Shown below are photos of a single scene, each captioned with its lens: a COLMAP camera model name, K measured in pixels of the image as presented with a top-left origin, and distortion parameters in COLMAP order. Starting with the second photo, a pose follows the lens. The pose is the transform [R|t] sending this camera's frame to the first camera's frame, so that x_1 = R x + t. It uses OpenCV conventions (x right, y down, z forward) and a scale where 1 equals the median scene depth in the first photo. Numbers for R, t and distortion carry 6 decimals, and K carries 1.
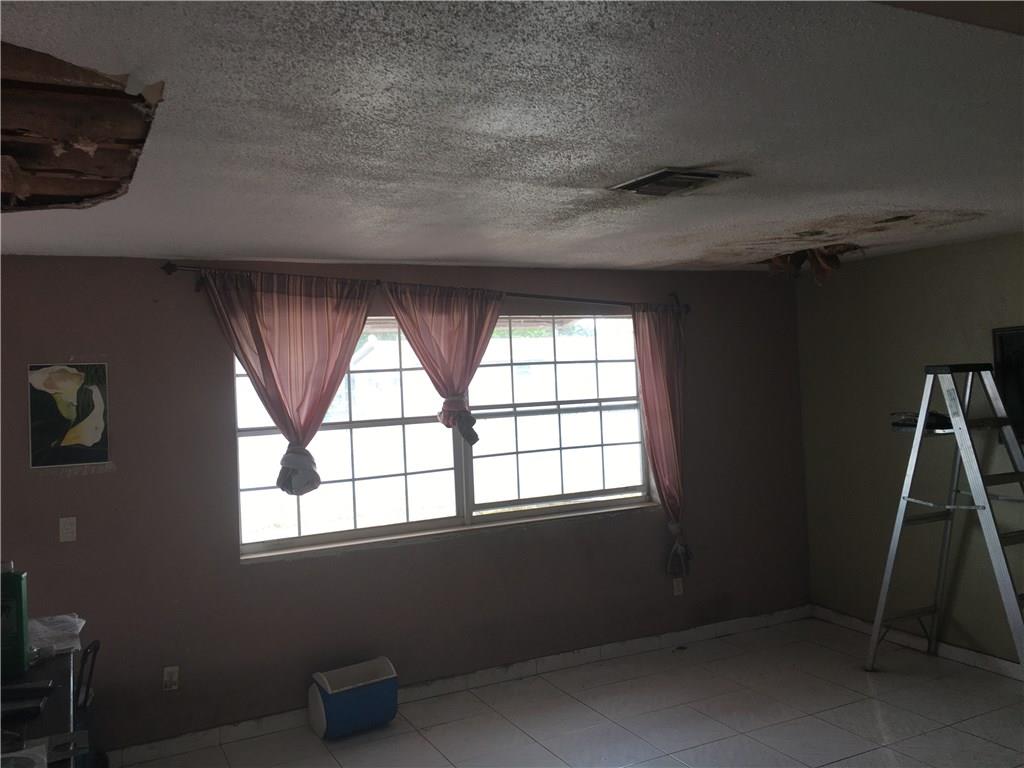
lens RADIAL K [[864.0, 0, 505.0], [0, 864.0, 362.4], [0, 0, 1]] dist [0.063754, -0.088559]
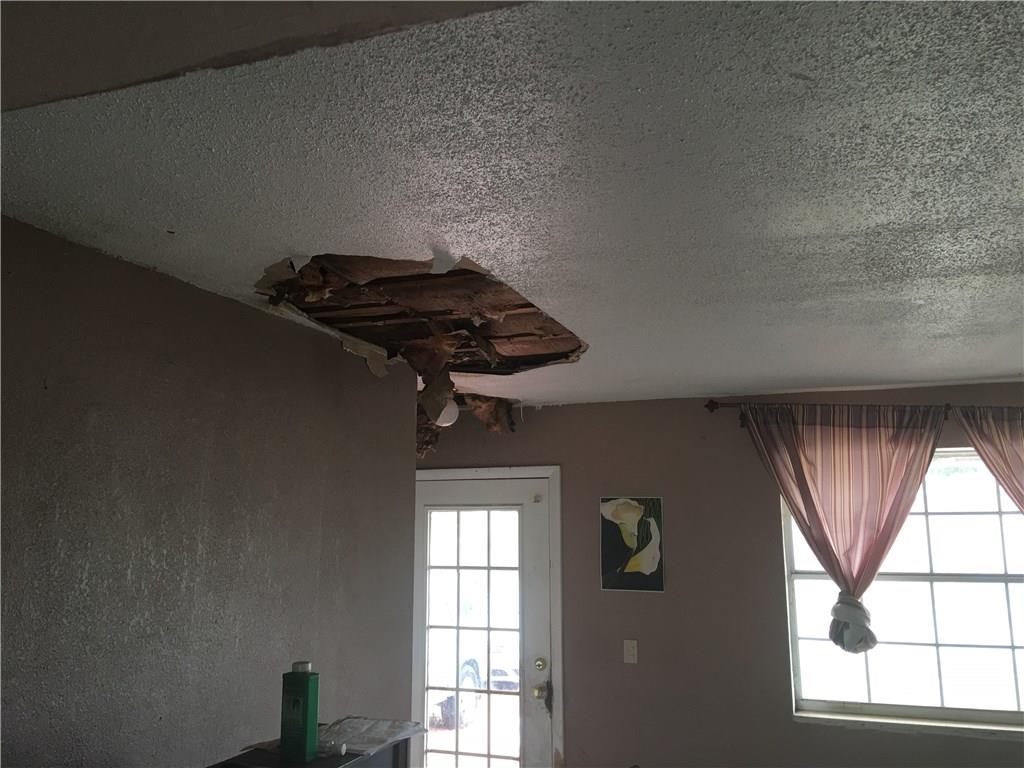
lens RADIAL K [[864.0, 0, 505.0], [0, 864.0, 362.4], [0, 0, 1]] dist [0.063754, -0.088559]
pose [[0.679986, -0.094443, -0.727117, 0.196215], [-0.016784, 0.989405, -0.144207, -0.005903], [0.733033, 0.110262, 0.671197, 0.111660]]
